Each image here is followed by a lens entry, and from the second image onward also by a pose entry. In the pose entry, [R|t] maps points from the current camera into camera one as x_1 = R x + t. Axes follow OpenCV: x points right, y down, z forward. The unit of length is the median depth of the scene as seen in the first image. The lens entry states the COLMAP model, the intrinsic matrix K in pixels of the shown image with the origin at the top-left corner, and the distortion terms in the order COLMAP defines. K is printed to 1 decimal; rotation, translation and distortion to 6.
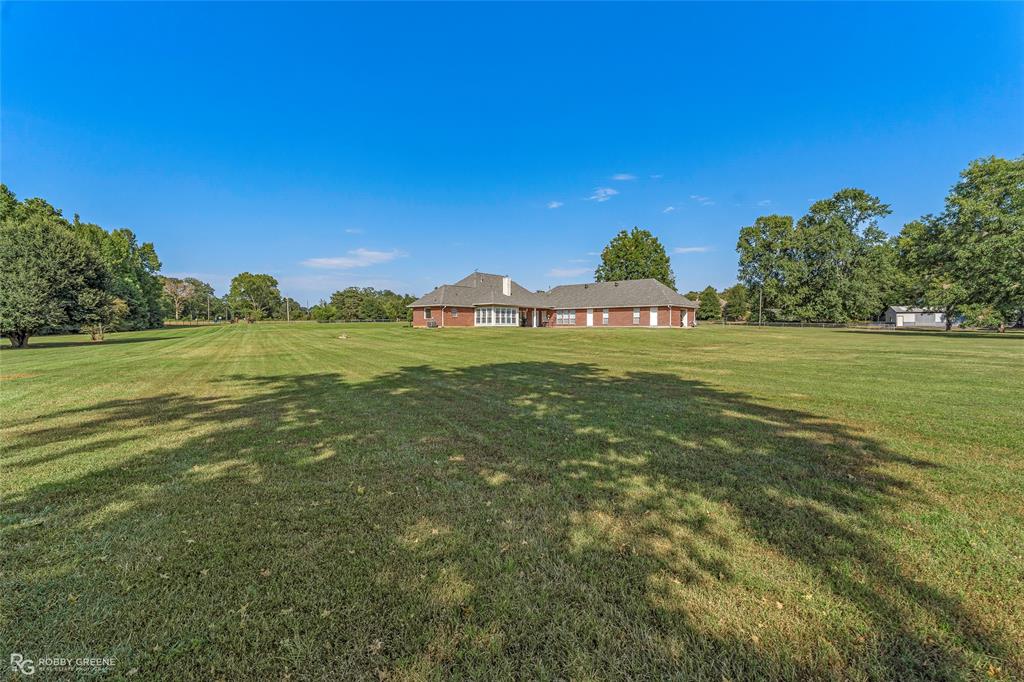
lens RADIAL K [[471.7, 0, 509.7], [0, 471.7, 332.6], [0, 0, 1]] dist [0.003272, 0.000090]
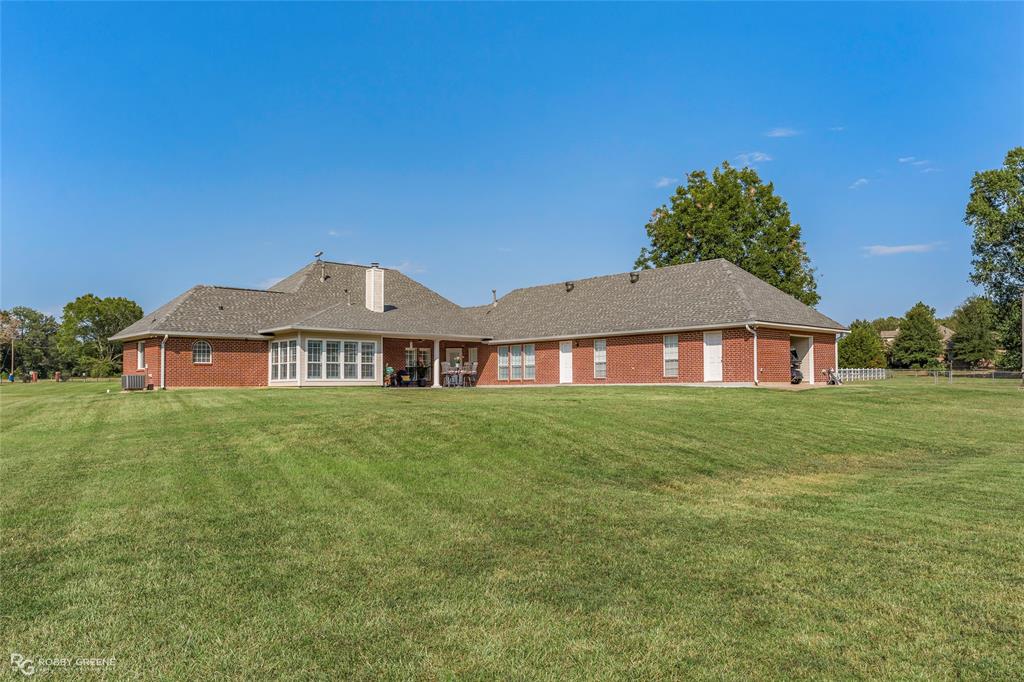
lens RADIAL K [[782.3, 0, 512.5], [0, 782.3, 346.9], [0, 0, 1]] dist [0.000985, 0.003770]
pose [[0.995485, -0.012035, -0.094153, 0.179562], [0.006365, 0.998160, -0.060299, -0.005220], [0.094705, 0.059427, 0.993730, 0.329391]]
